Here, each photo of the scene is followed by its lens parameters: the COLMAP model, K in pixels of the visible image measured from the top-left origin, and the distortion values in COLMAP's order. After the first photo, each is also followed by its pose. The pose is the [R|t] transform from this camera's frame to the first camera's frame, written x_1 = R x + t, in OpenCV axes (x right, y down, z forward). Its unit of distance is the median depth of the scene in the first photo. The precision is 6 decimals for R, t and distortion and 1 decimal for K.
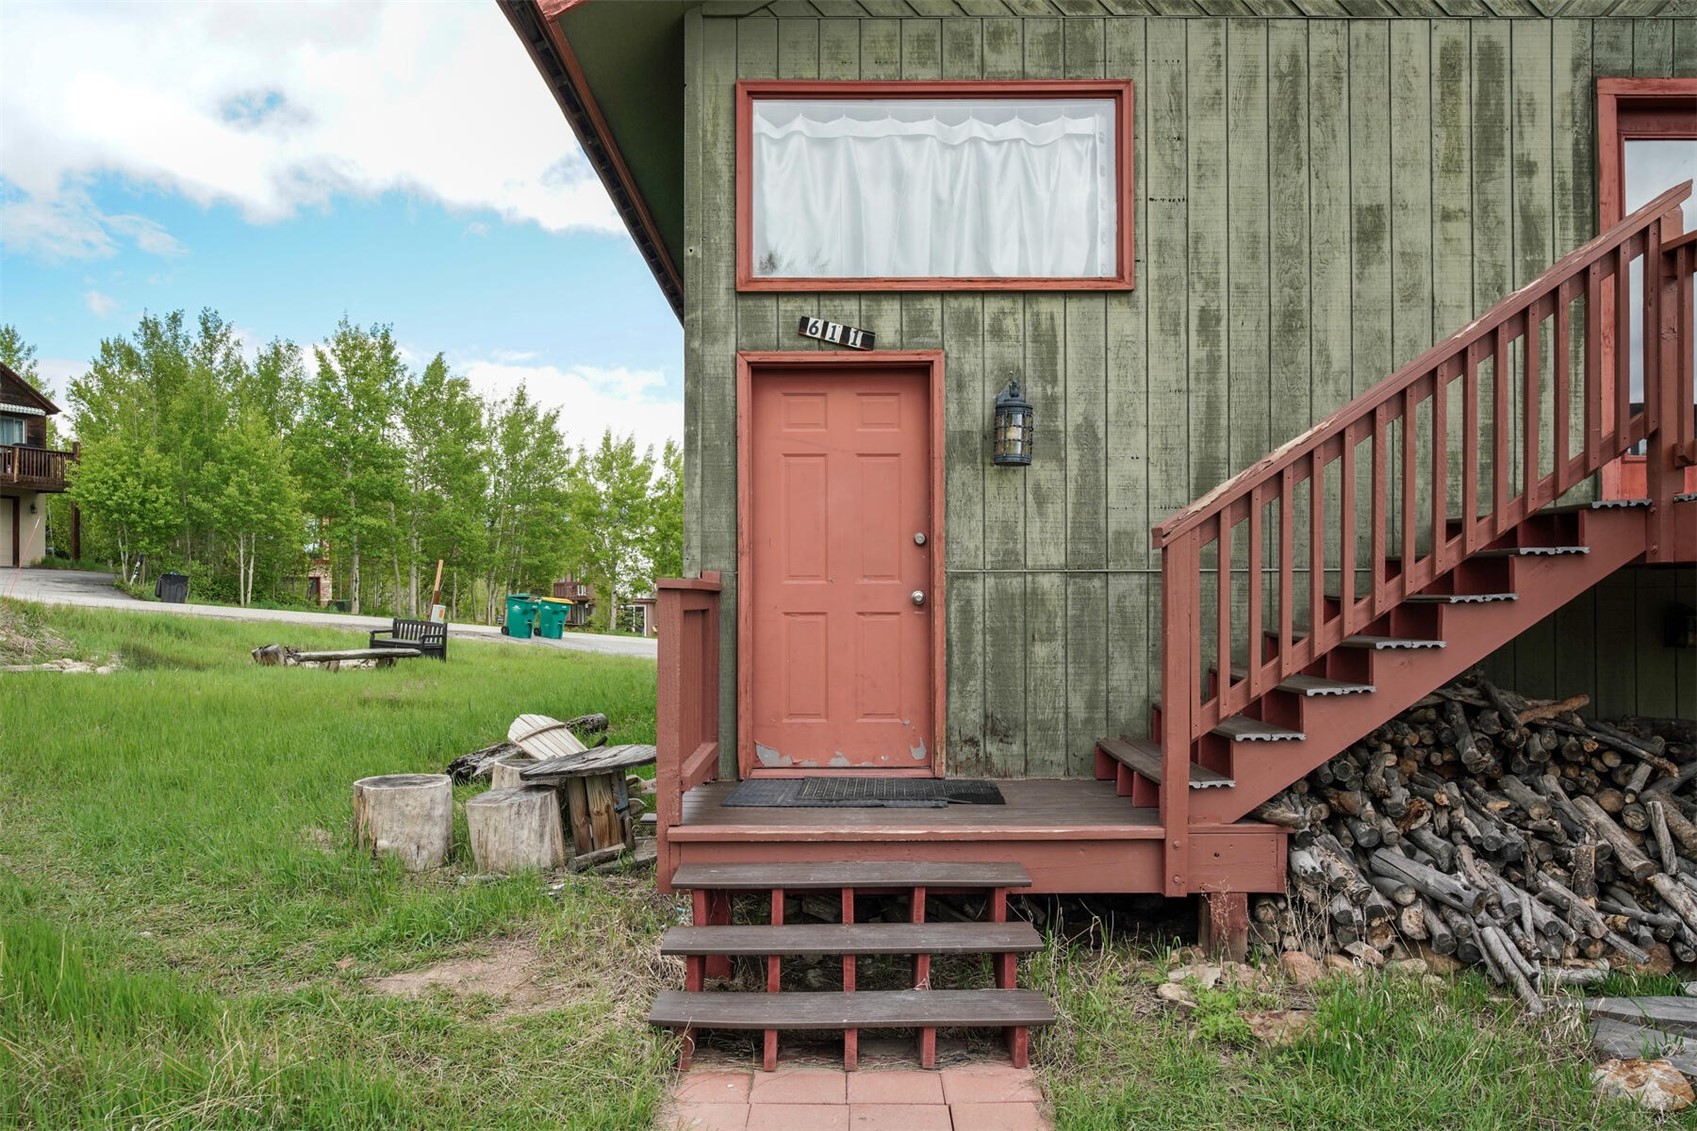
lens RADIAL K [[1236.5, 0, 849.1], [0, 1236.5, 565.6], [0, 0, 1]] dist [0.008898, -0.001088]
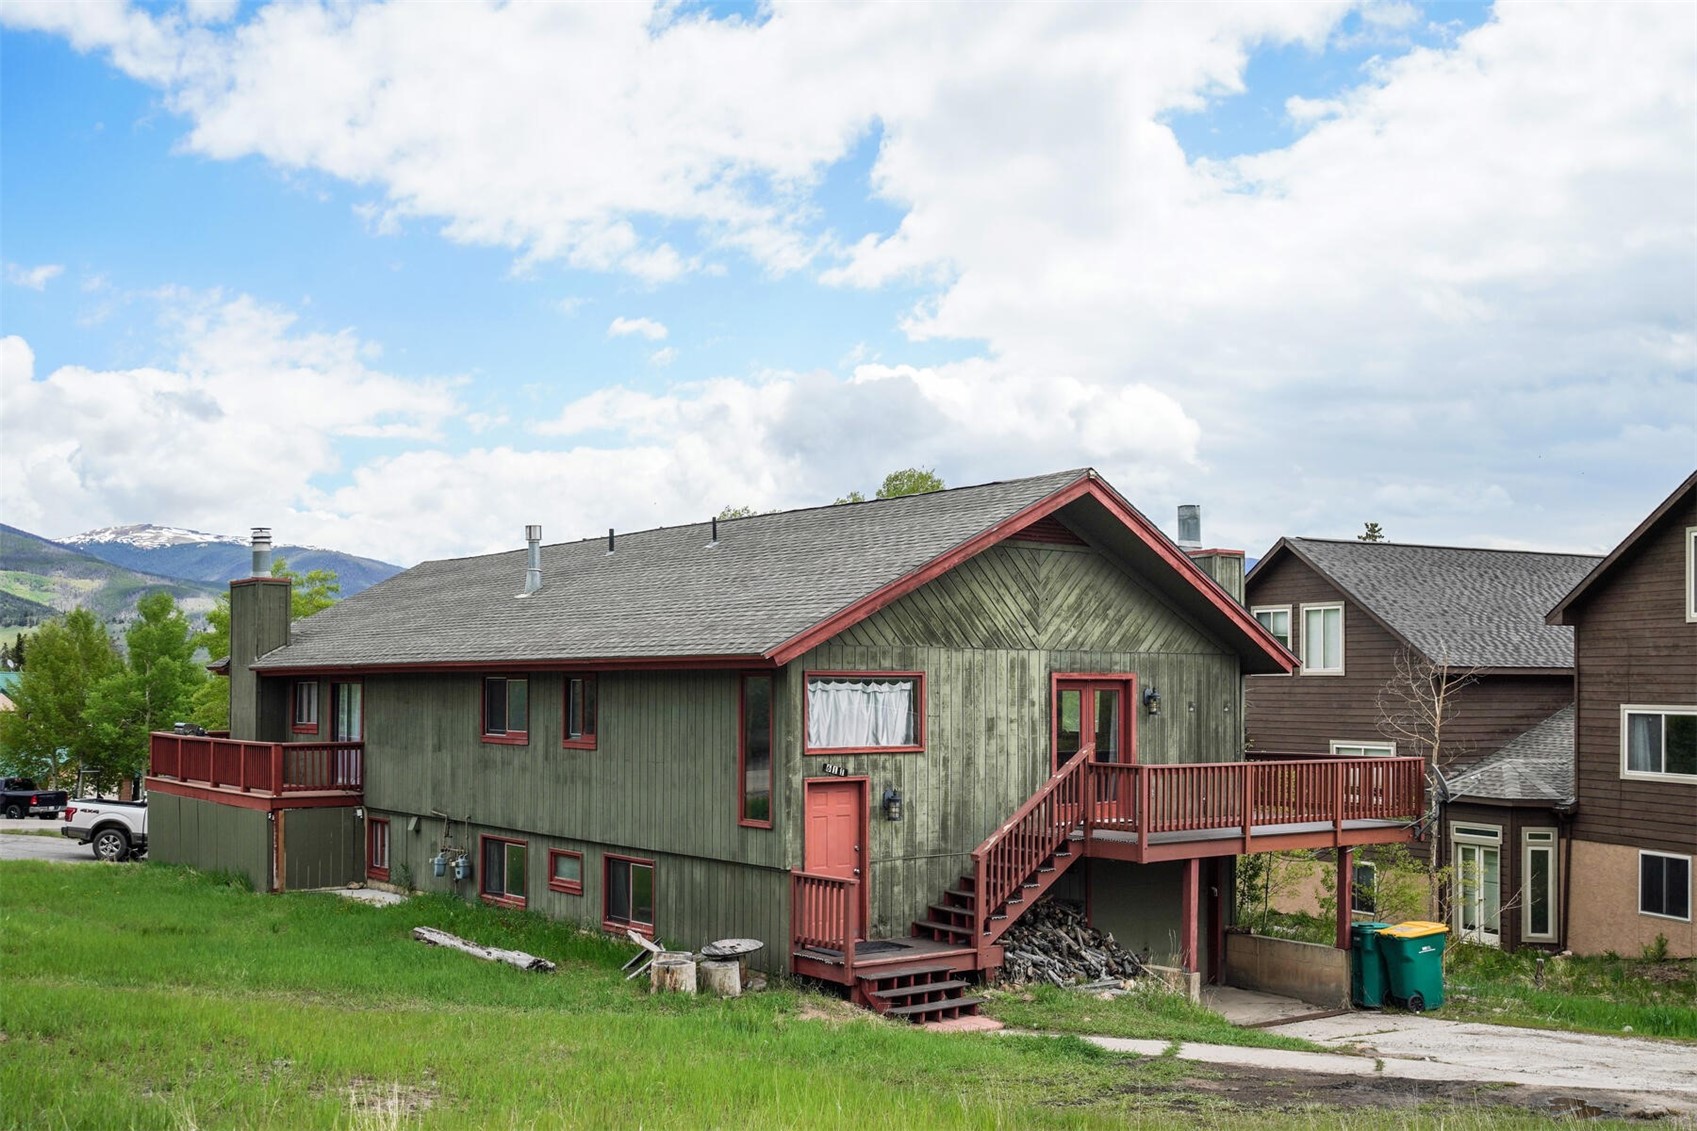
lens RADIAL K [[1708.6, 0, 847.4], [0, 1708.6, 565.3], [0, 0, 1]] dist [-0.017107, 0.000000]
pose [[0.803886, 0.046756, 0.592942, -2.113787], [-0.023344, 0.998618, -0.047097, -0.445803], [-0.594325, 0.024019, 0.803867, -1.879356]]
